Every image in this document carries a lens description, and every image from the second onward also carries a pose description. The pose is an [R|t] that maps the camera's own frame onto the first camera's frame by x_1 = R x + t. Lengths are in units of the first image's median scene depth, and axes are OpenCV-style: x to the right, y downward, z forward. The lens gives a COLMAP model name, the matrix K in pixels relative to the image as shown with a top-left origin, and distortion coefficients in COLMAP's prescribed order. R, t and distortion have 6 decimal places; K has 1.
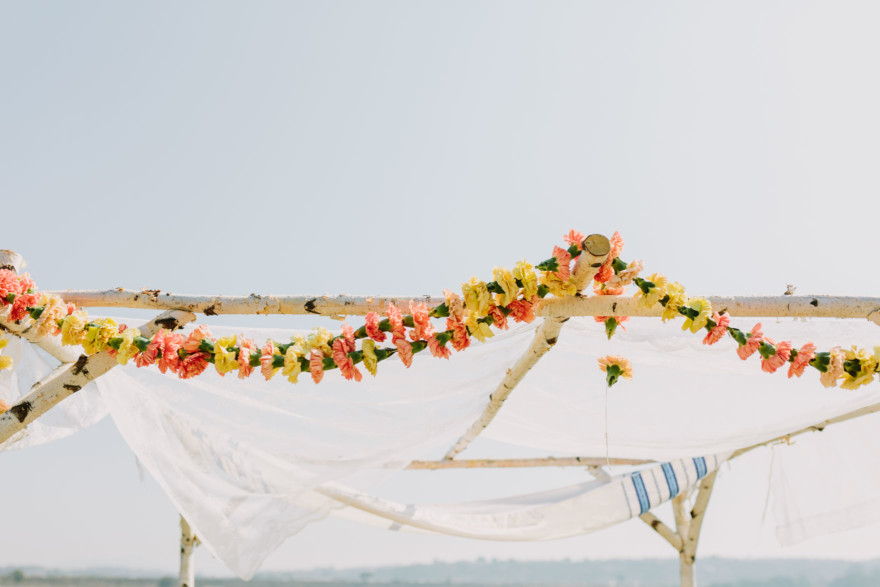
lens RADIAL K [[849.0, 0, 445.0], [0, 849.0, 309.6], [0, 0, 1]] dist [0.001454, -0.006438]
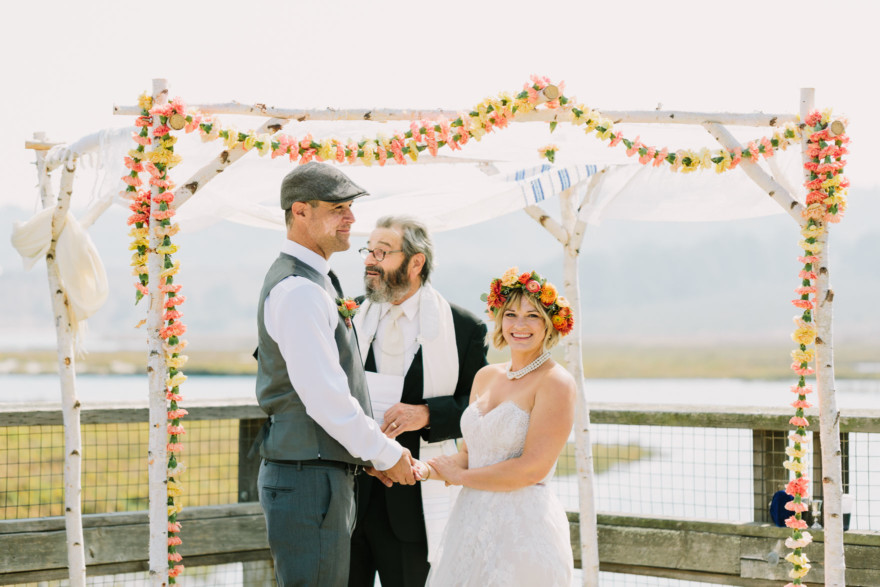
lens RADIAL K [[2501.2, 0, 439.4], [0, 2501.2, 343.1], [0, 0, 1]] dist [0.045704, 0.276919]
pose [[0.969799, -0.035690, 0.241282, -1.167310], [-0.047158, 0.943134, 0.329051, -1.141119], [-0.239305, -0.330491, 0.912967, -3.396623]]
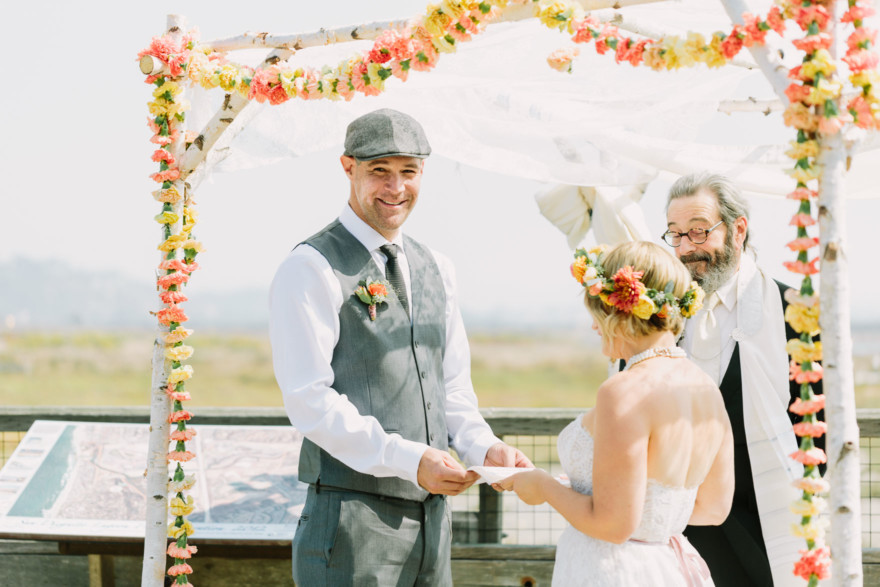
lens RADIAL K [[2409.3, 0, 440.0], [0, 2409.3, 293.5], [0, 0, 1]] dist [0.055083, 0.278797]
pose [[0.758707, -0.043265, -0.649994, 2.147931], [0.228689, 0.951977, 0.203573, -0.324048], [0.609971, -0.303099, 0.732166, -1.535936]]
